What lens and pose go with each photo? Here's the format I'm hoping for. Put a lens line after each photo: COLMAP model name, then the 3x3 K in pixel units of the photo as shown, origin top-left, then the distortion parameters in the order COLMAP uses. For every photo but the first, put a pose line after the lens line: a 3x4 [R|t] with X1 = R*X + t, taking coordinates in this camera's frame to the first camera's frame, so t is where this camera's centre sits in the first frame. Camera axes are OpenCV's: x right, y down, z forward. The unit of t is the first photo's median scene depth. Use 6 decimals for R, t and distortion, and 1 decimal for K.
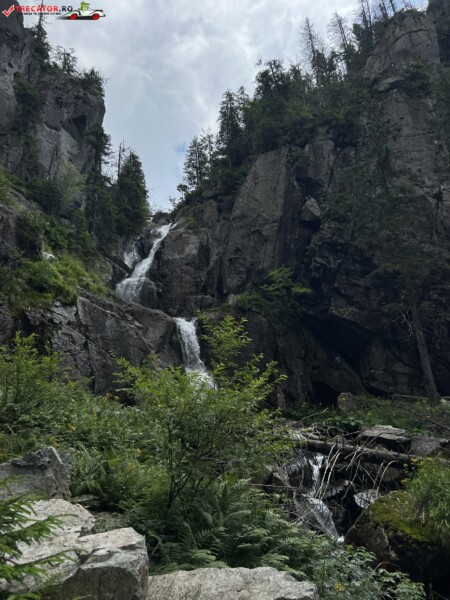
lens RADIAL K [[470.6, 0, 223.5], [0, 470.6, 309.4], [0, 0, 1]] dist [0.053322, -0.062134]
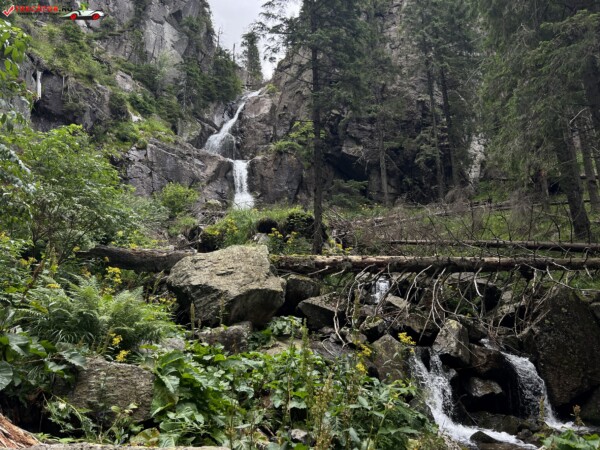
lens RADIAL K [[429.7, 0, 307.7], [0, 429.7, 217.2], [0, 0, 1]] dist [0.053263, -0.058297]
pose [[0.985089, -0.014987, -0.171393, 0.295322], [0.033863, 0.993601, 0.107748, 0.050722], [0.168682, -0.111945, 0.979293, -0.211965]]
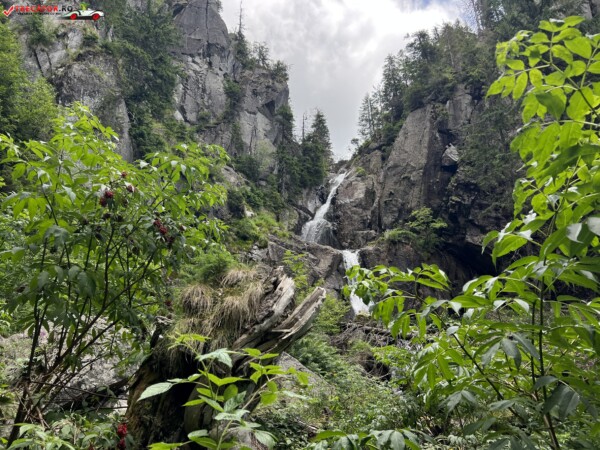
lens RADIAL K [[429.7, 0, 311.5], [0, 429.7, 233.8], [0, 0, 1]] dist [0.053263, -0.058297]
pose [[0.967337, -0.059645, -0.246375, 0.101358], [0.058599, 0.998214, -0.011583, -0.018790], [0.246626, -0.003233, 0.969105, -0.172346]]
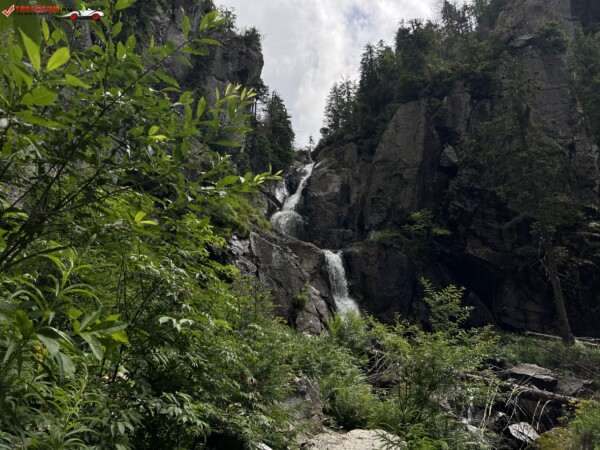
lens RADIAL K [[429.7, 0, 300.1], [0, 429.7, 229.1], [0, 0, 1]] dist [0.053263, -0.058297]
pose [[0.994270, 0.040668, -0.098864, -0.052691], [-0.041586, 0.999109, -0.007242, -0.020338], [0.098481, 0.011312, 0.995075, -0.035951]]
